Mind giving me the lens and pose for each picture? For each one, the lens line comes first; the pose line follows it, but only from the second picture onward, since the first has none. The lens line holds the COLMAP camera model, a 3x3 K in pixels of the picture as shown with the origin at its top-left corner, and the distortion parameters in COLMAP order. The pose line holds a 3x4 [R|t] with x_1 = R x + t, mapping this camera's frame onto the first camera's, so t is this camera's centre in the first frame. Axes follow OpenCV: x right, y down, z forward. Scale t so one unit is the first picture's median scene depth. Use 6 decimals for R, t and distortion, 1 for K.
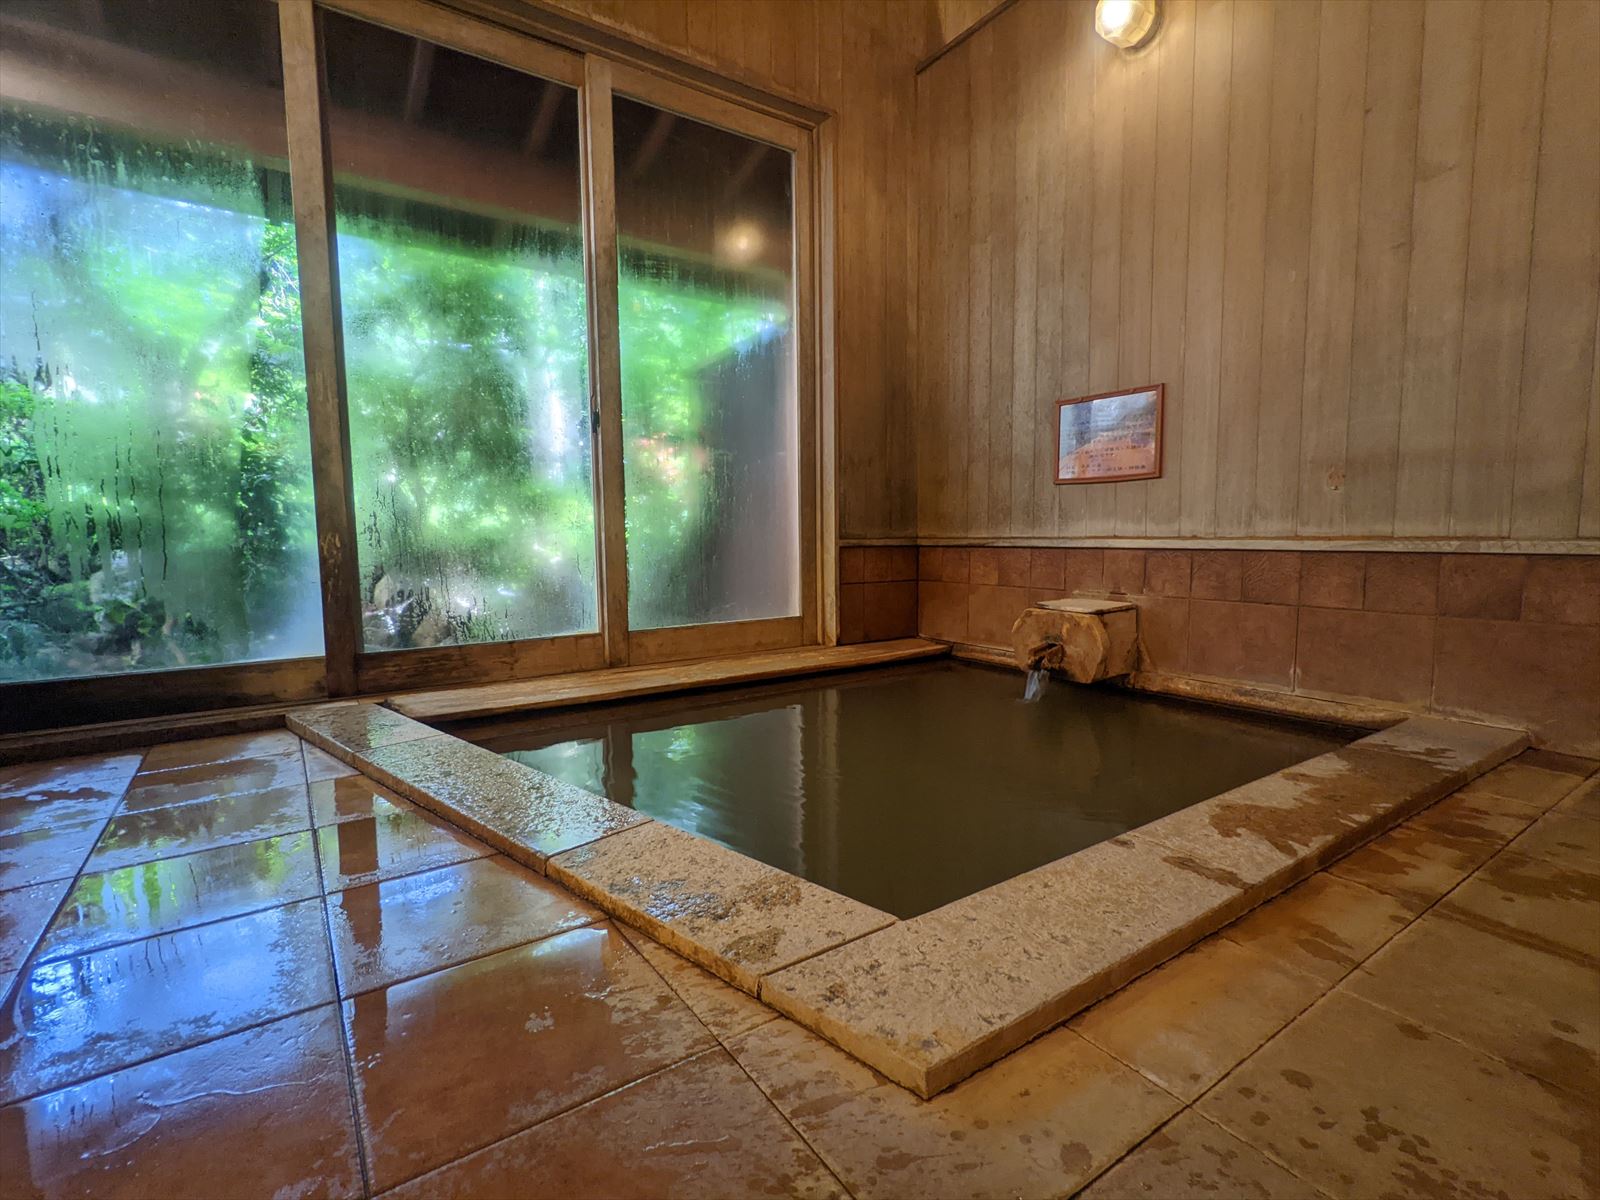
lens RADIAL K [[749.1, 0, 800.6], [0, 749.1, 600.0], [0, 0, 1]] dist [-0.000447, -0.000018]
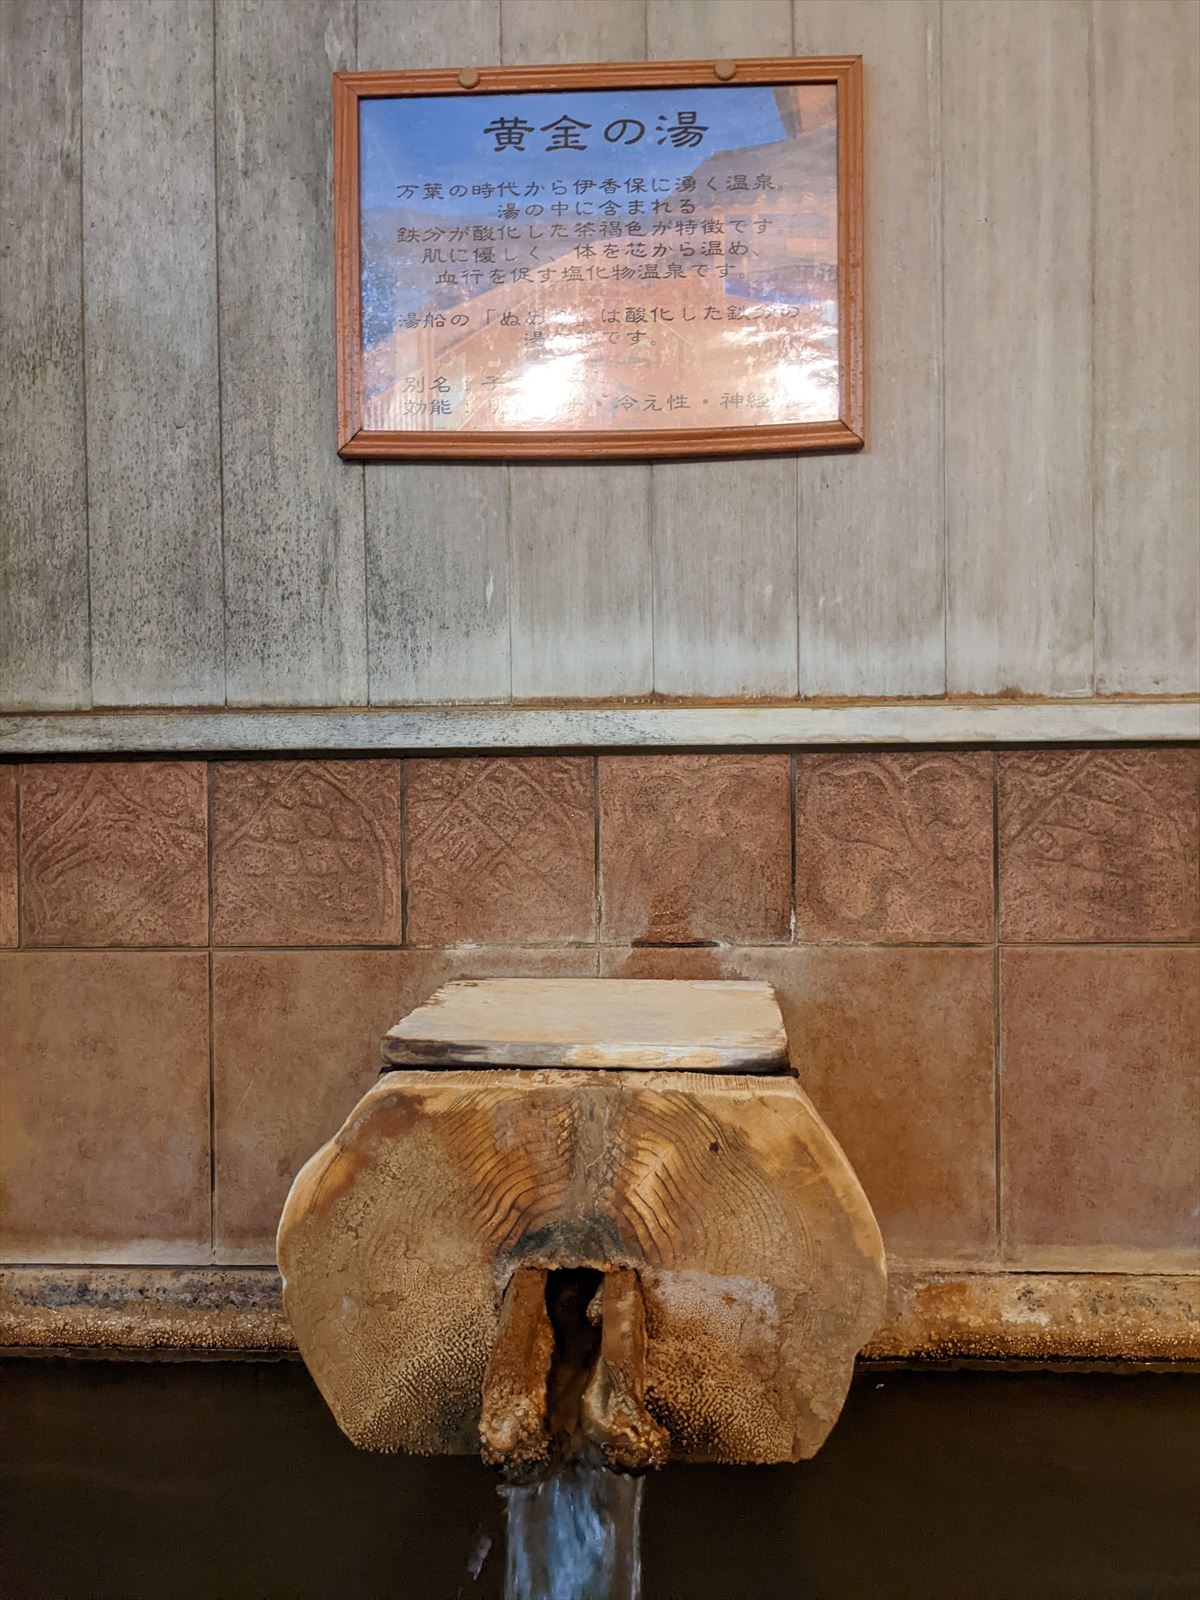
lens RADIAL K [[1254.3, 0, 602.2], [0, 1254.3, 801.8], [0, 0, 1]] dist [0.007838, -0.004759]
pose [[0.600155, -0.008349, 0.799840, 0.105137], [0.076277, 0.995986, -0.046838, -0.037525], [-0.796239, 0.089119, 0.598383, 0.812312]]
